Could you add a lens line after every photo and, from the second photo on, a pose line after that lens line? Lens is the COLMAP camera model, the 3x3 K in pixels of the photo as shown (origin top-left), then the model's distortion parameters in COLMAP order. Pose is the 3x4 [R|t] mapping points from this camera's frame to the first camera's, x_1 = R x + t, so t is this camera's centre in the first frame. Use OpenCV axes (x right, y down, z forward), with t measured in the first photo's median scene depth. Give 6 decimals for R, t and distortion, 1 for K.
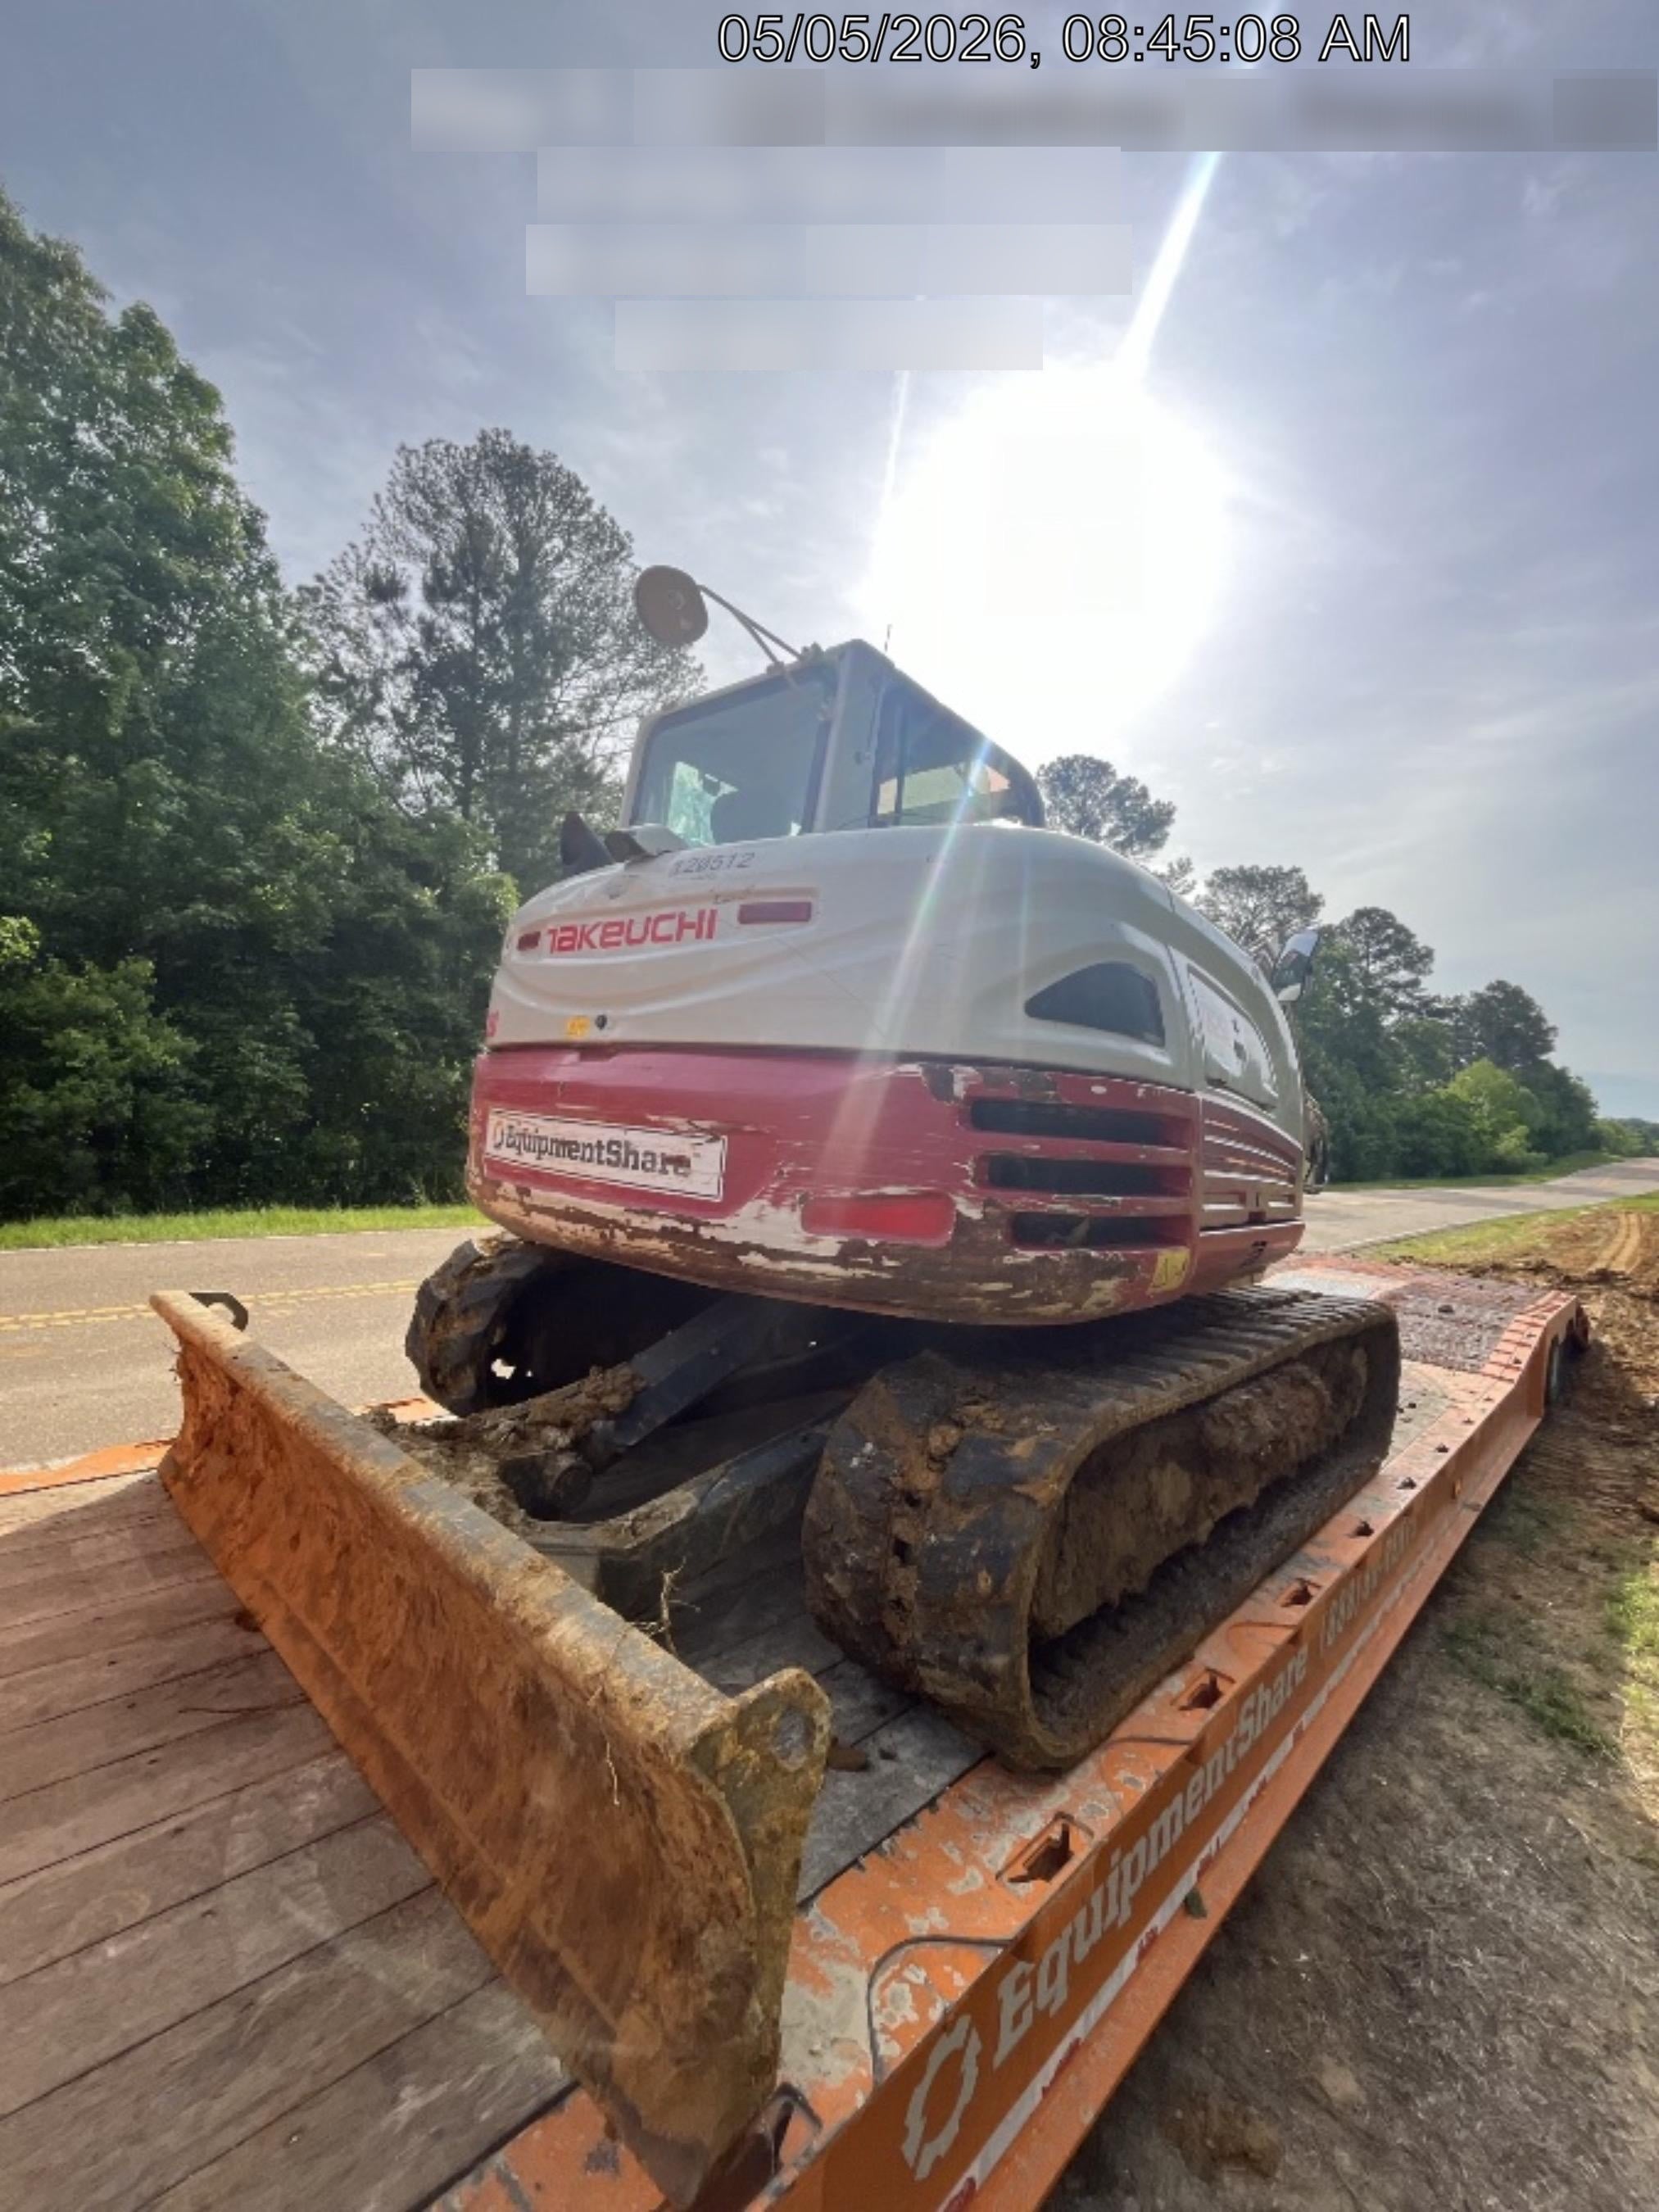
lens RADIAL K [[878.5, 0, 838.4], [0, 878.5, 1113.8], [0, 0, 1]] dist [0.002207, 0.000206]
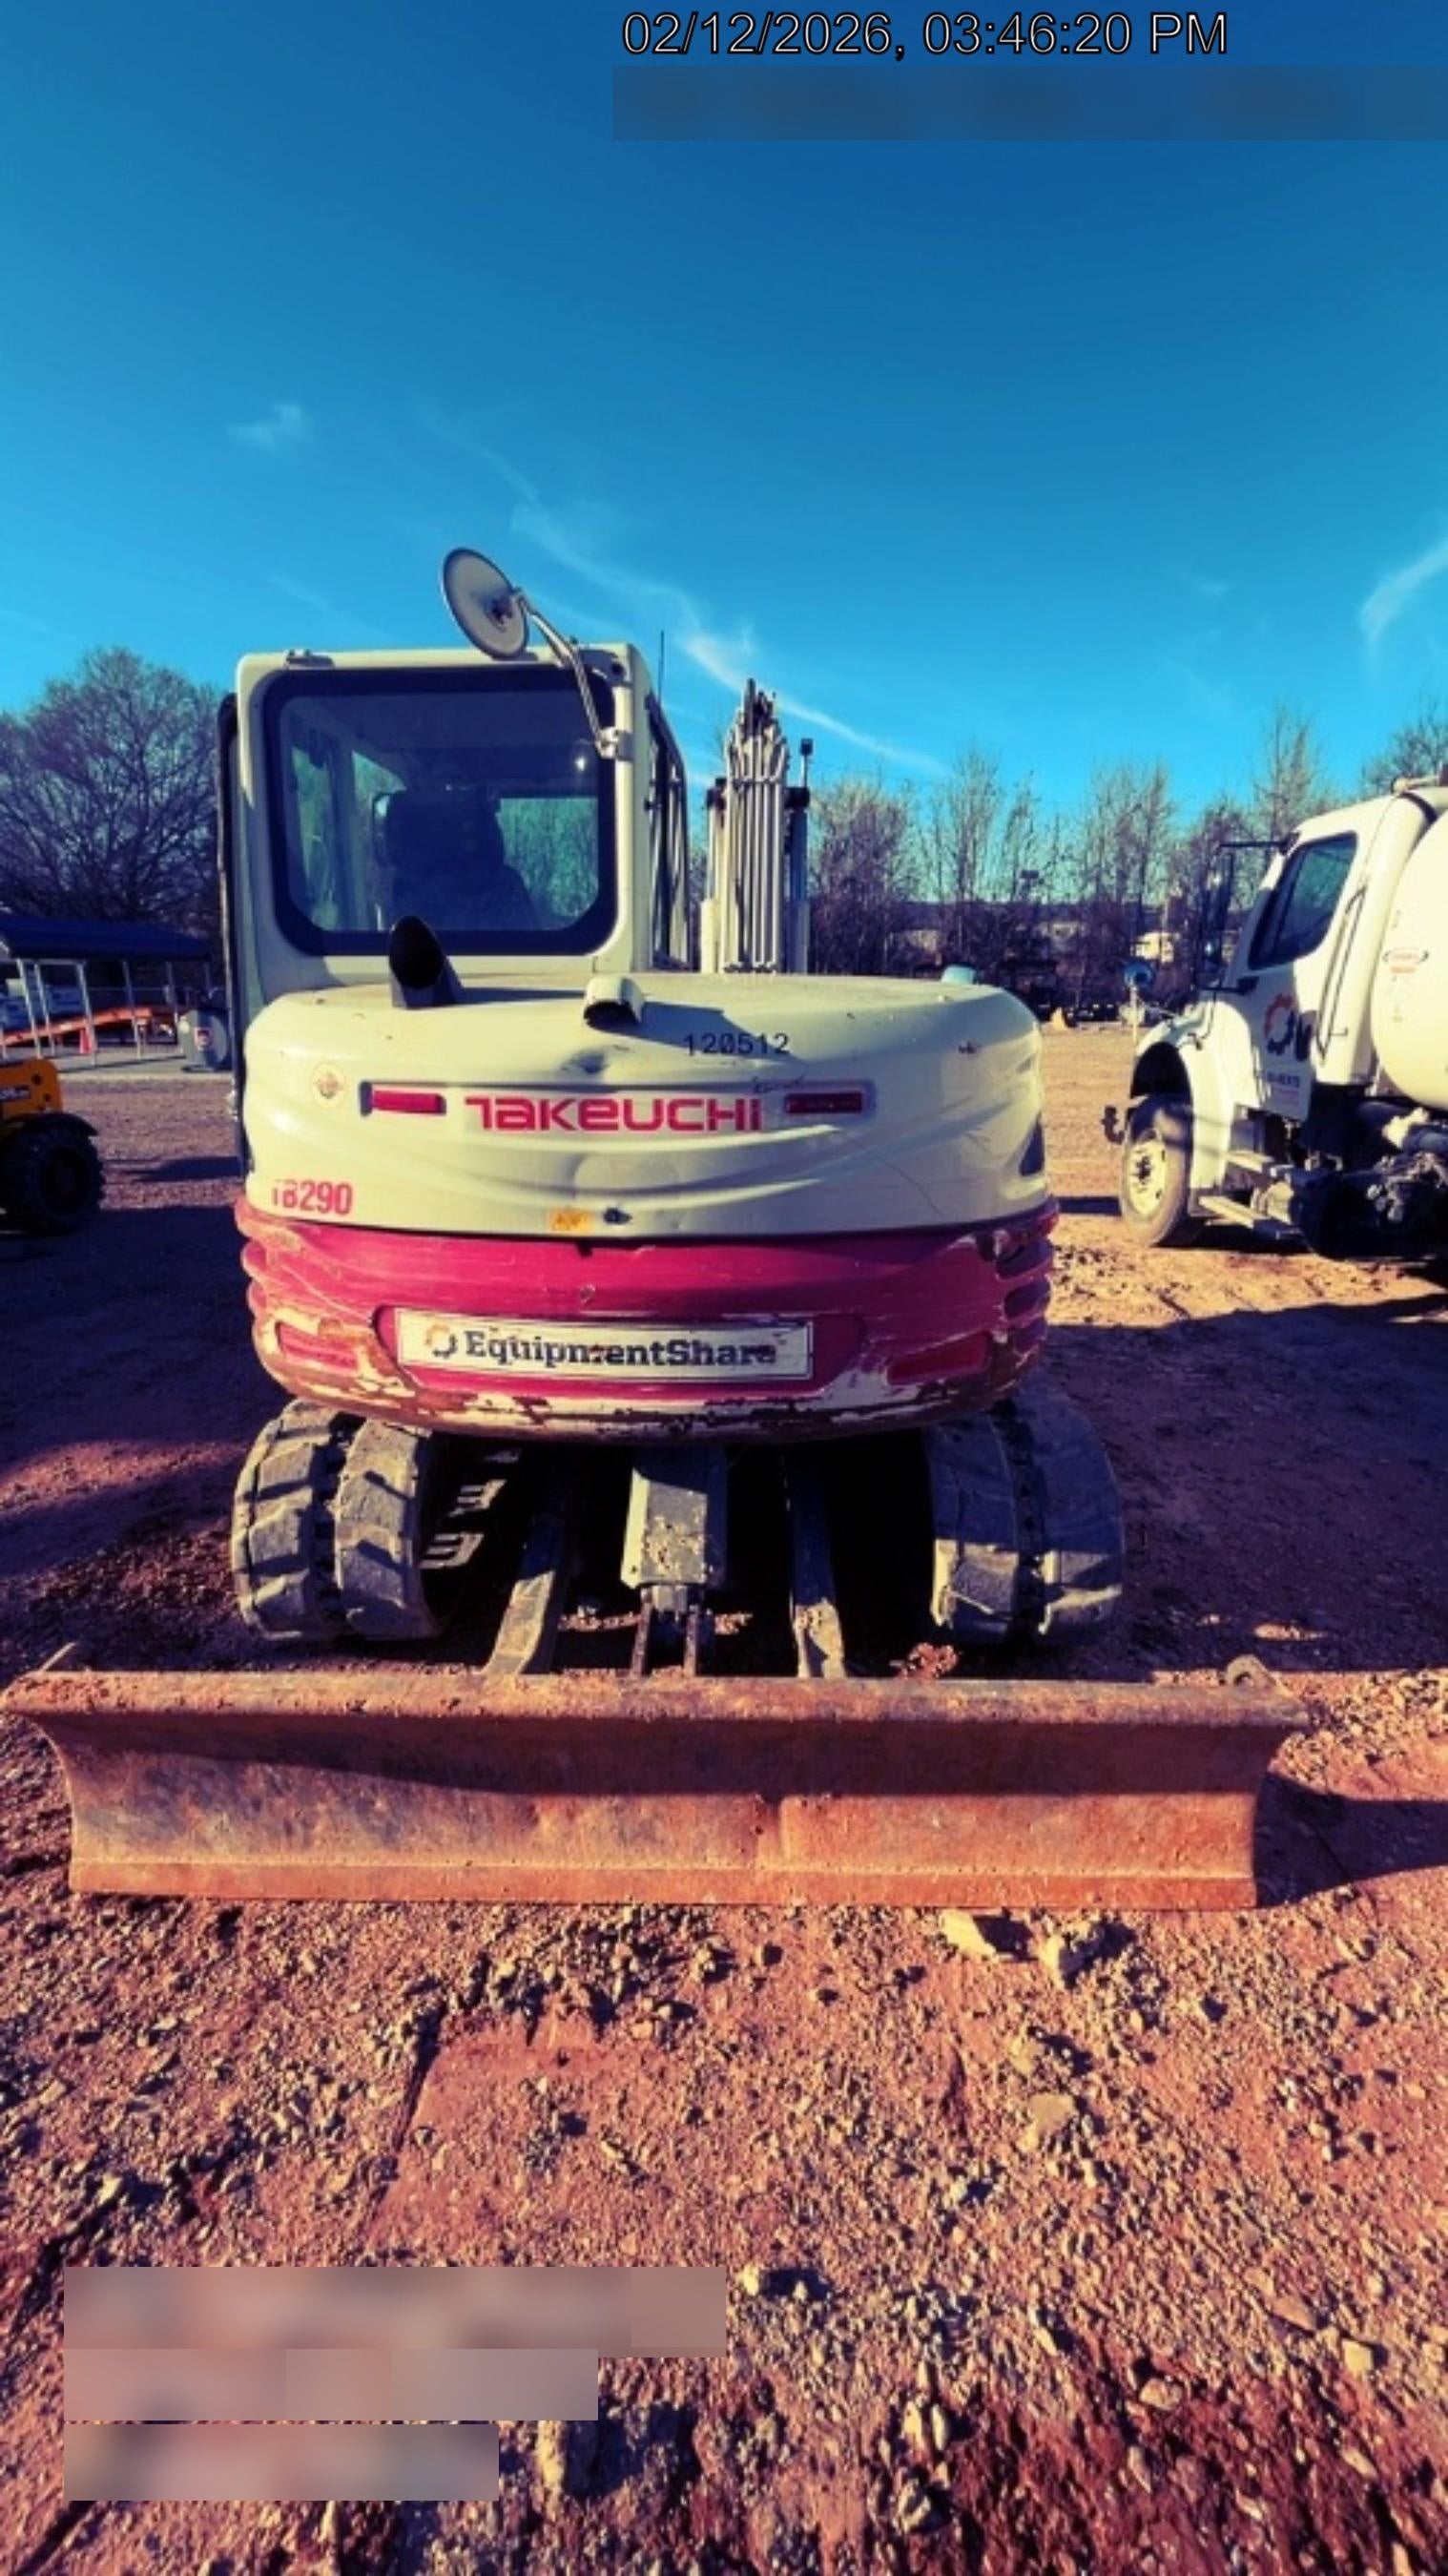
lens RADIAL K [[994.1, 0, 749.5], [0, 994.1, 1301.4], [0, 0, 1]] dist [-0.007973, -0.000085]
pose [[0.803827, -0.243634, 0.542683, -0.811172], [0.057877, 0.939984, 0.336273, -0.396862], [-0.592041, -0.238896, 0.769685, 0.093218]]
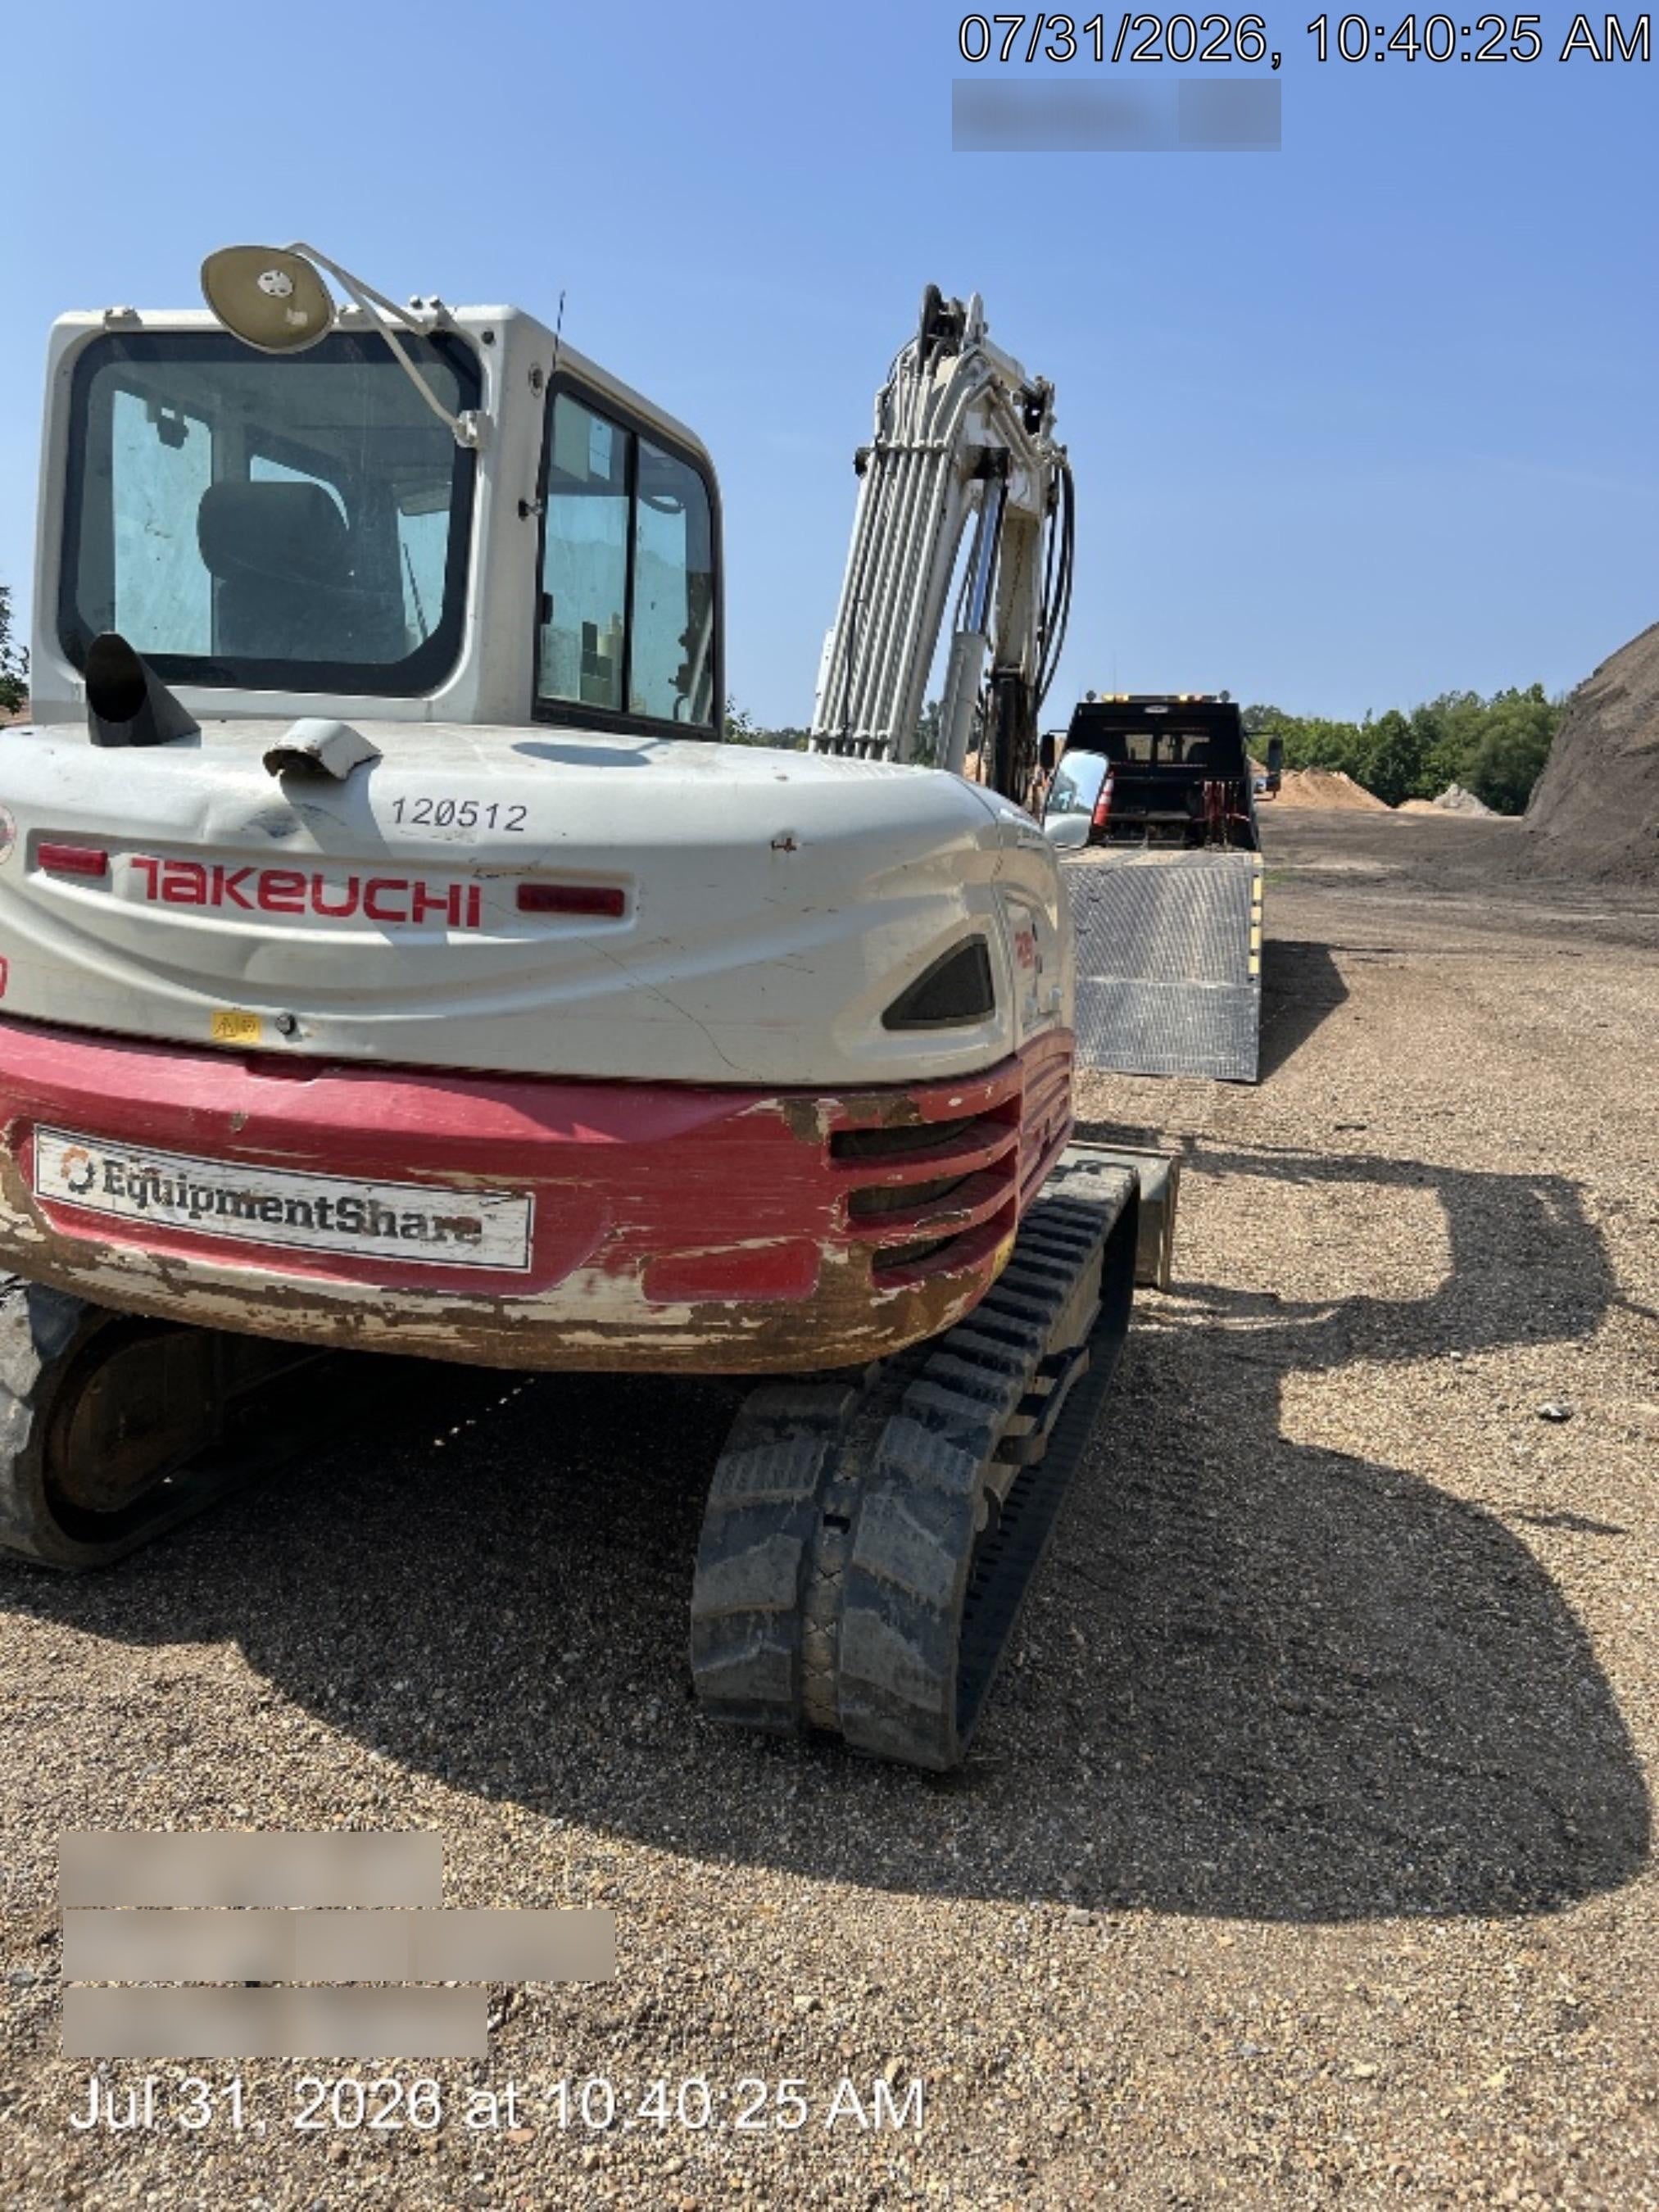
lens RADIAL K [[1630.6, 0, 838.2], [0, 1630.6, 1089.8], [0, 0, 1]] dist [0.043225, -0.036025]
pose [[0.909057, -0.098457, 0.404872, -0.440700], [0.008776, 0.975990, 0.217638, -0.364478], [-0.416579, -0.194292, 0.888095, -0.388129]]
